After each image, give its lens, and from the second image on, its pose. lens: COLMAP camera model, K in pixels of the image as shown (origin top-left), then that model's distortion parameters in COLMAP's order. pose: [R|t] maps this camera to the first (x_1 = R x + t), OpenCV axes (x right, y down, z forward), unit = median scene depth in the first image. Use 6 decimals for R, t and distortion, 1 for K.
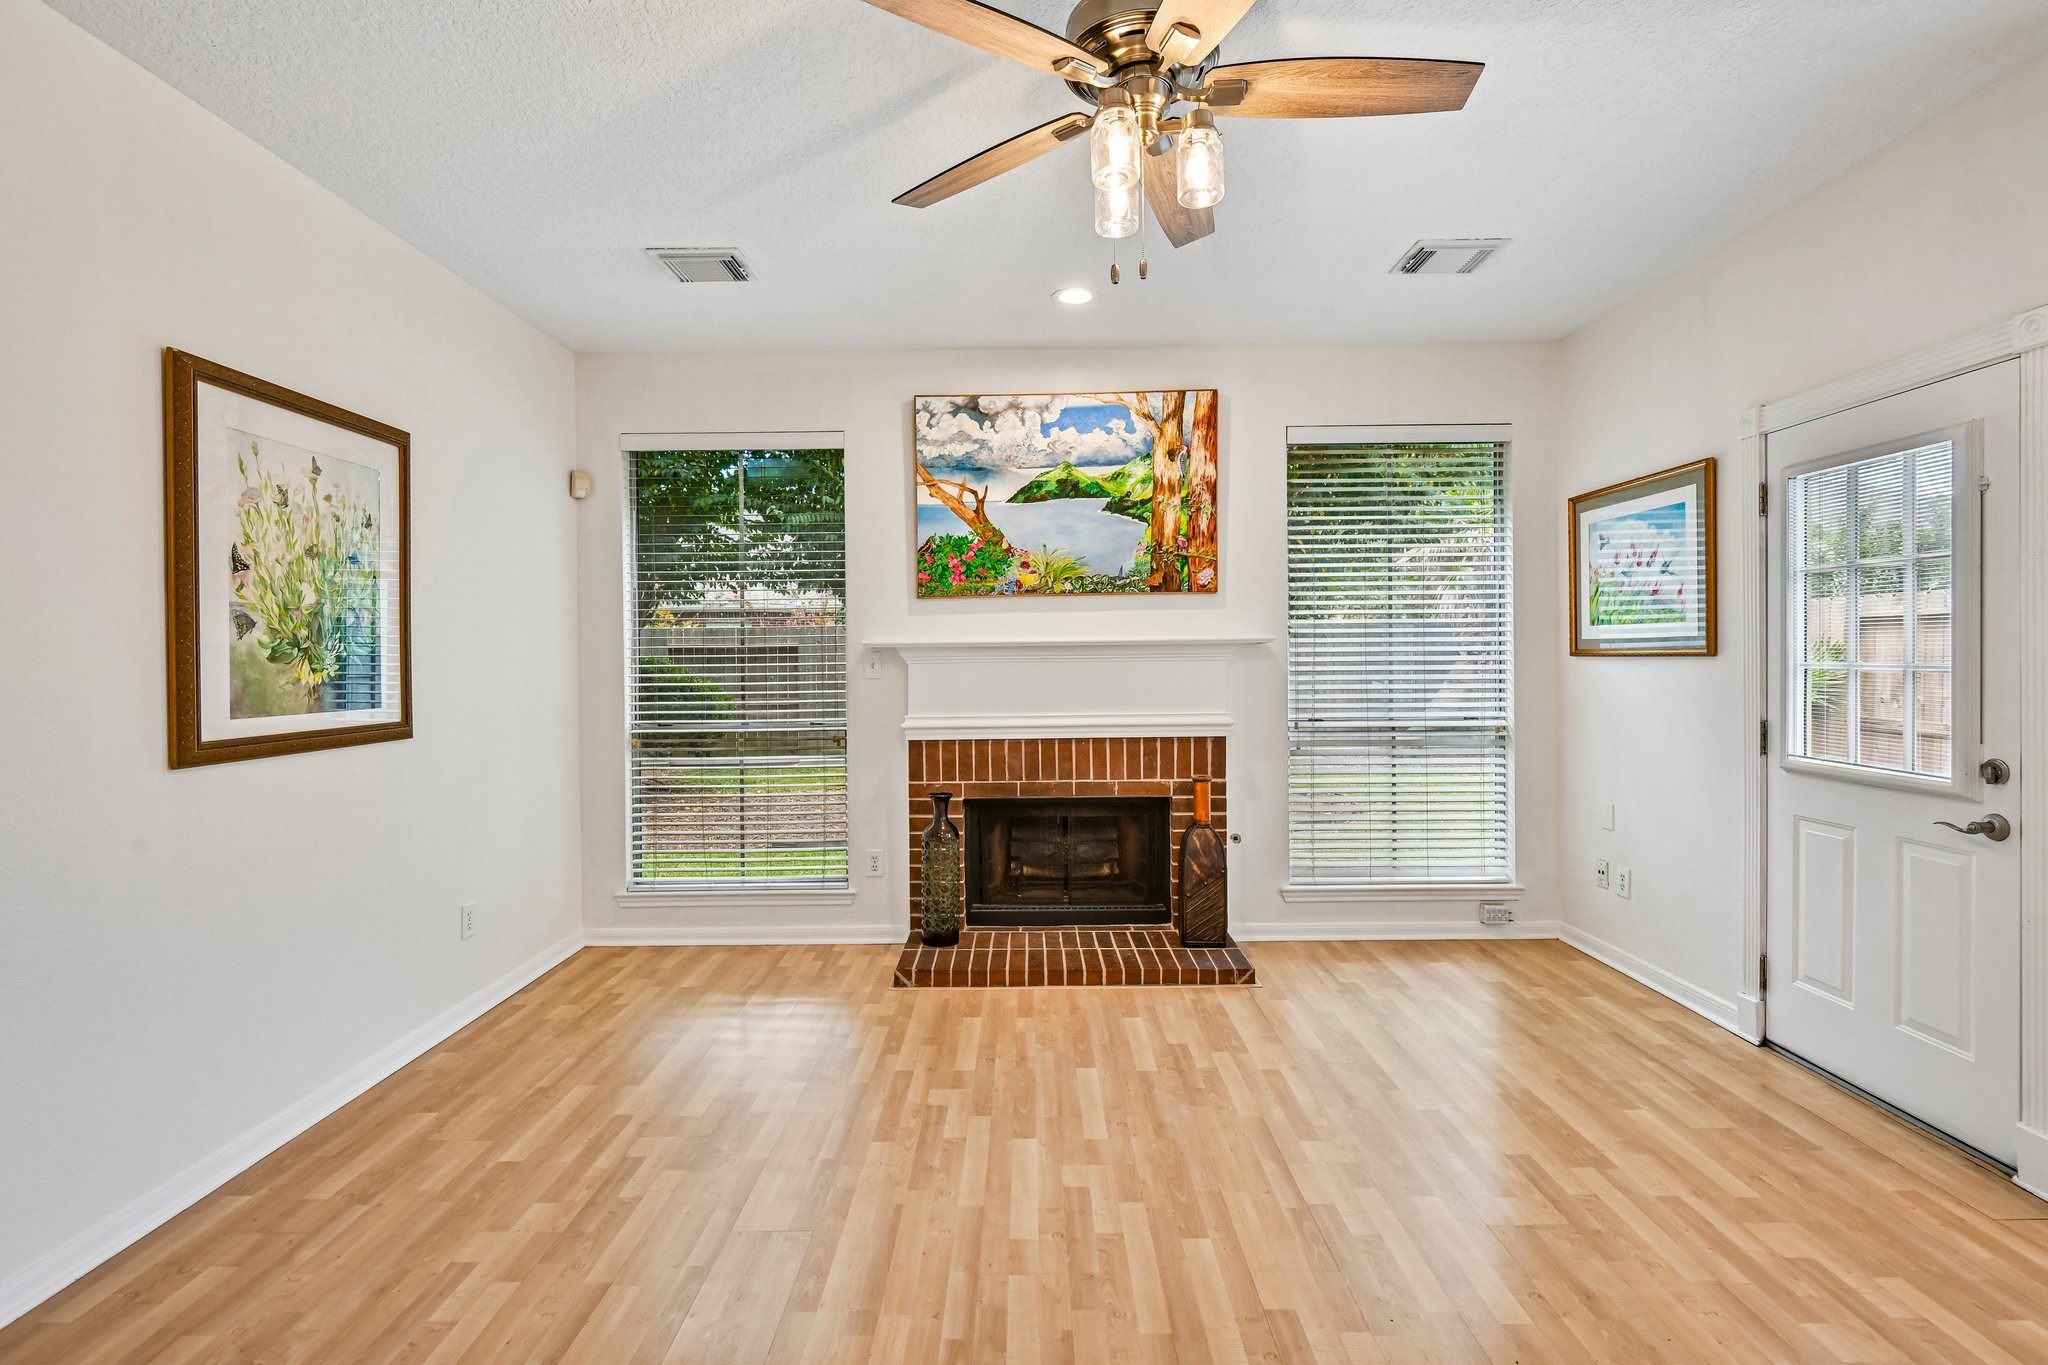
lens RADIAL K [[925.6, 0, 1021.6], [0, 925.6, 665.2], [0, 0, 1]] dist [0.005269, -0.004797]
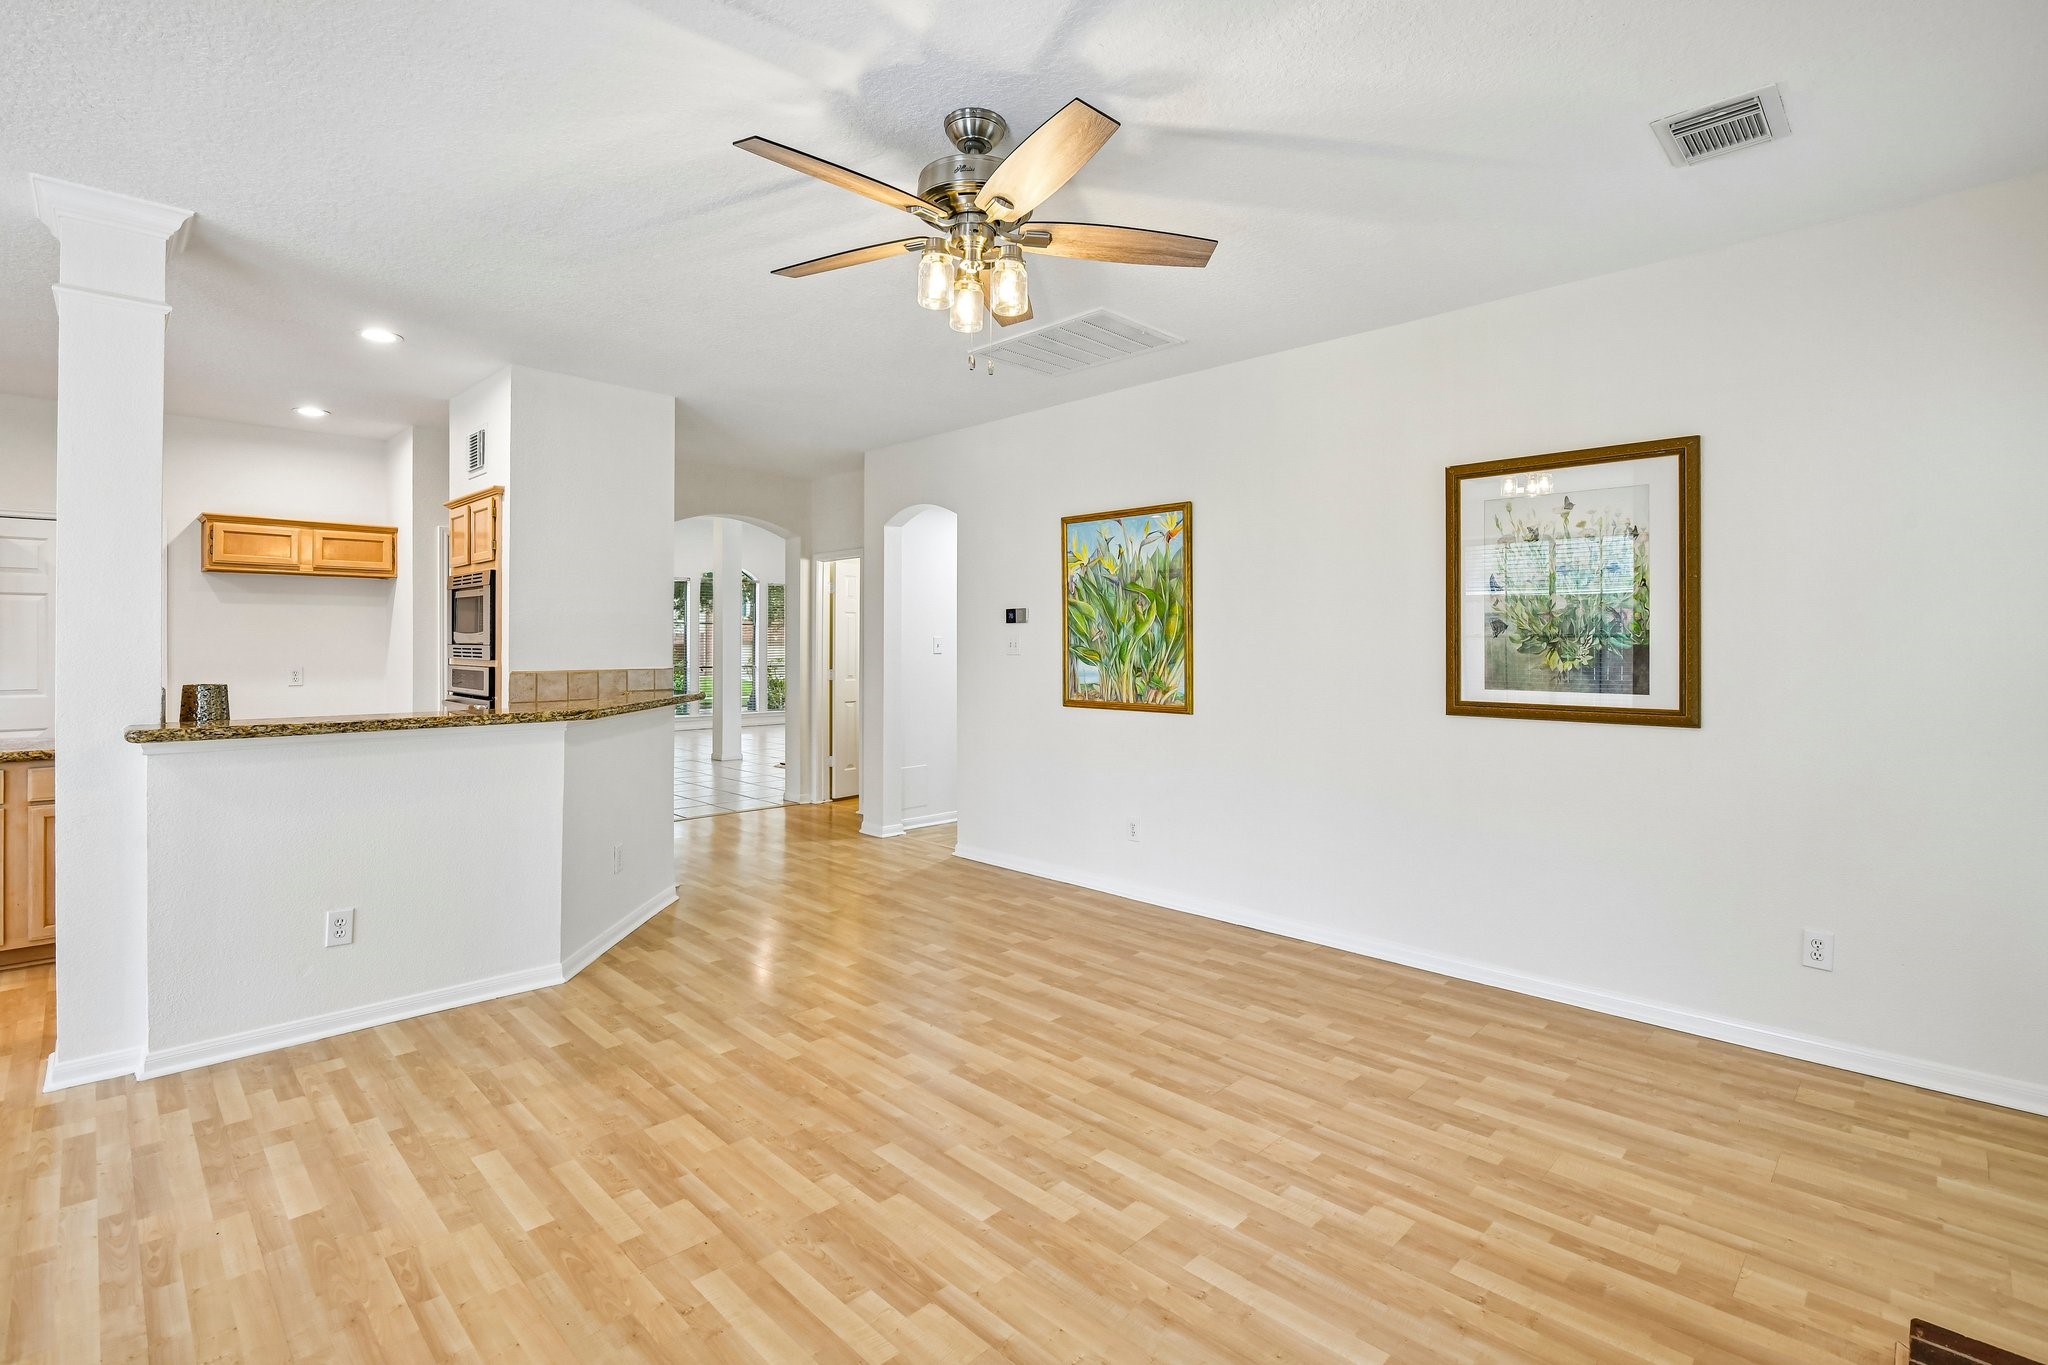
lens RADIAL K [[942.4, 0, 1023.6], [0, 942.4, 639.6], [0, 0, 1]] dist [-0.001492, -0.009197]
pose [[-0.698873, 0.003417, -0.715238, 0.459061], [-0.003120, 0.999965, 0.007826, -0.019556], [0.715239, 0.007702, -0.698837, 0.879562]]
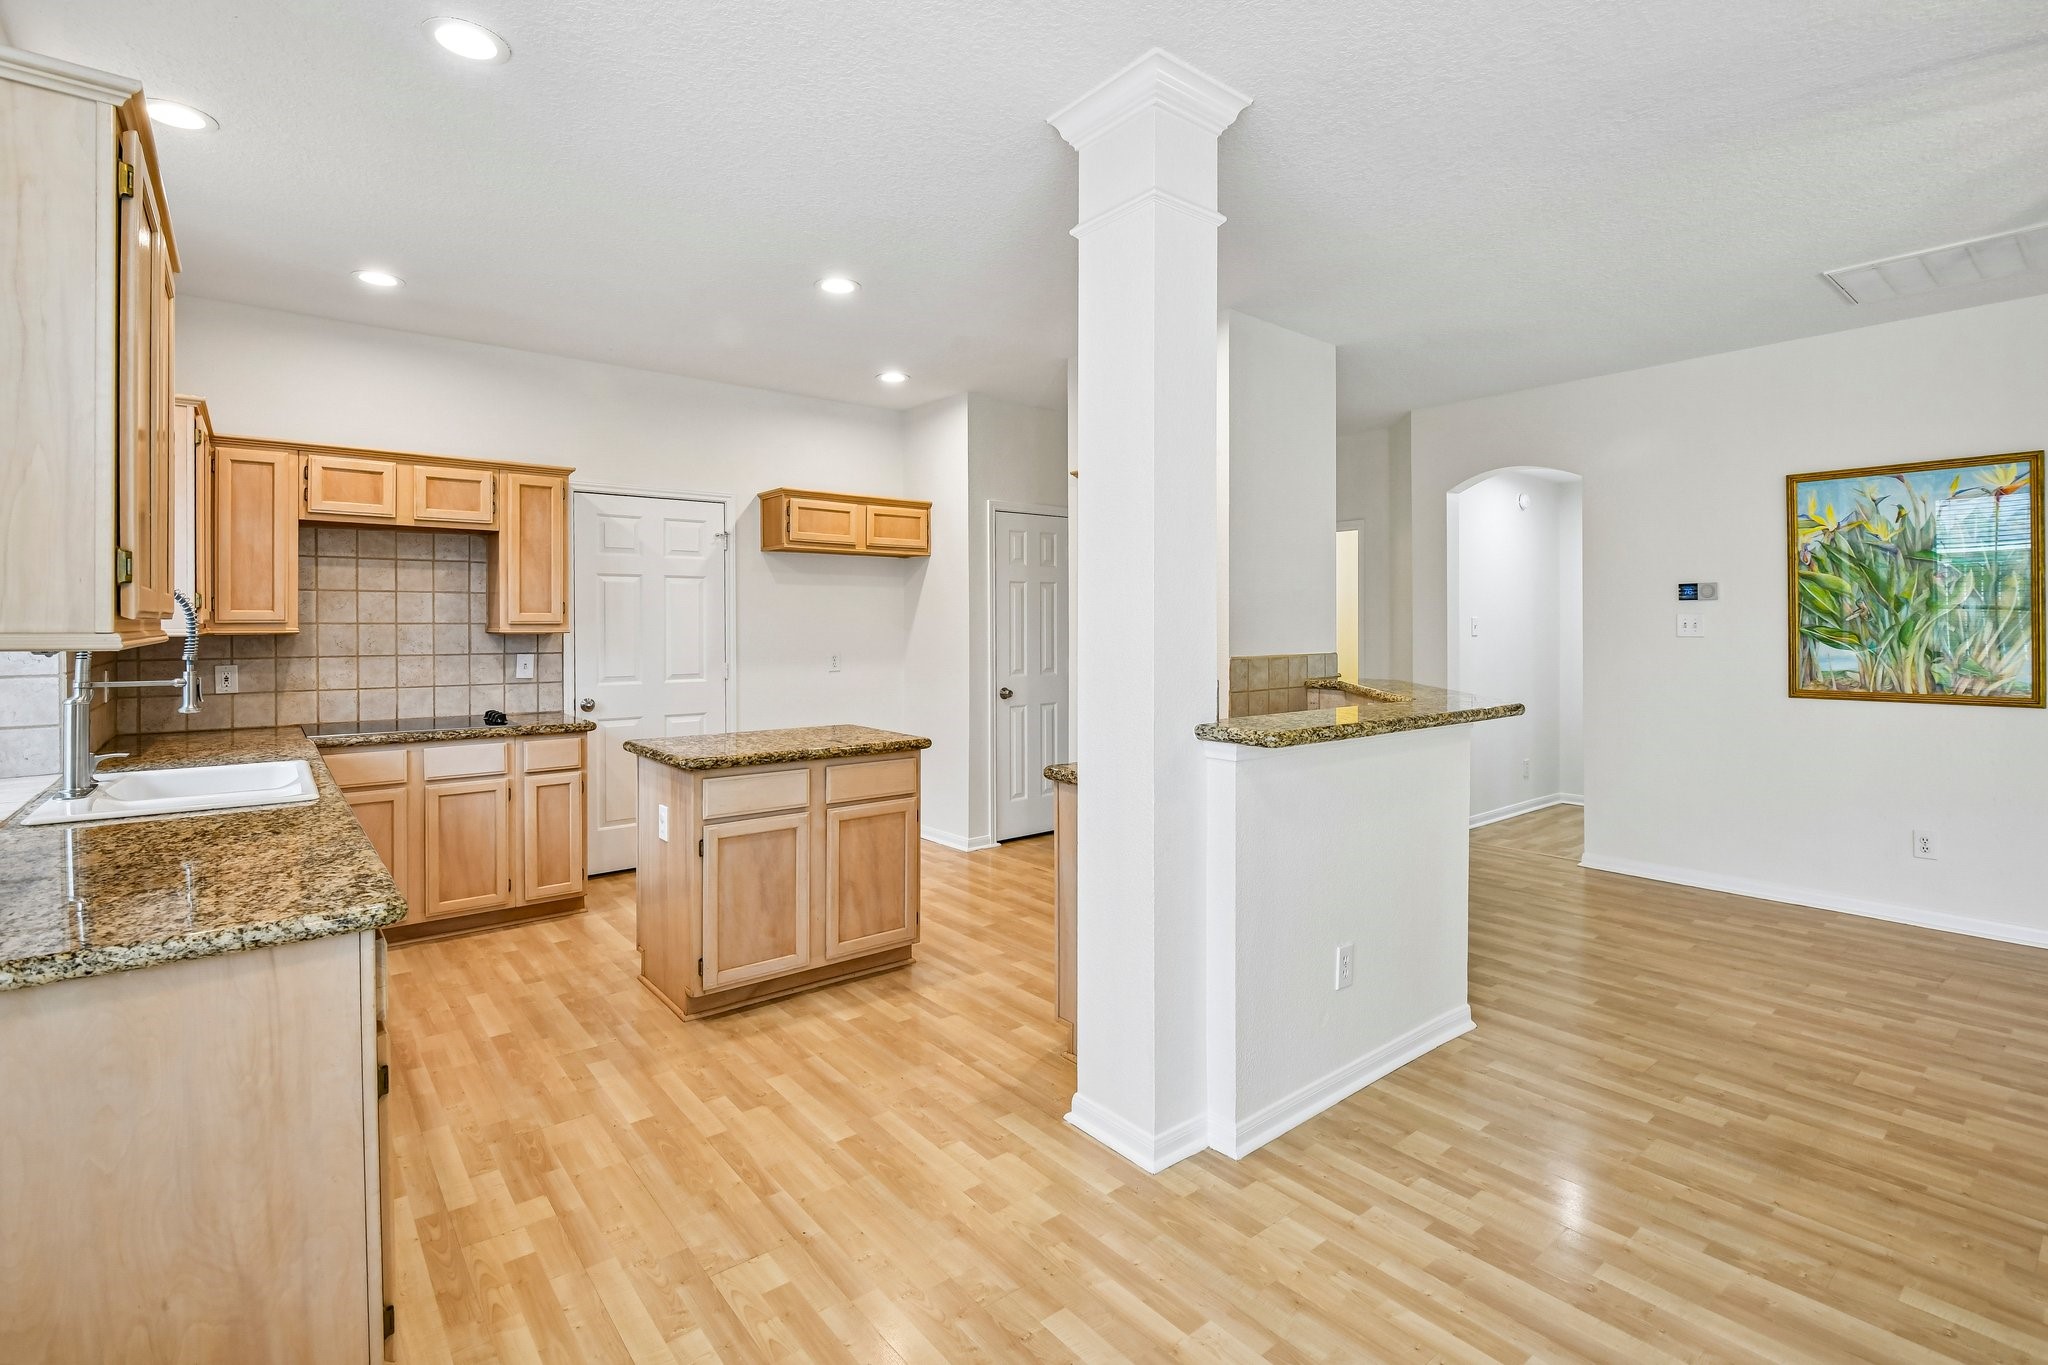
lens RADIAL K [[936.2, 0, 997.4], [0, 936.2, 632.4], [0, 0, 1]] dist [-0.029943, 0.000118]
pose [[-0.785202, 0.014827, -0.619062, 0.876949], [0.002063, 0.999770, 0.021328, -0.018177], [0.619237, 0.015469, -0.785052, 0.290194]]
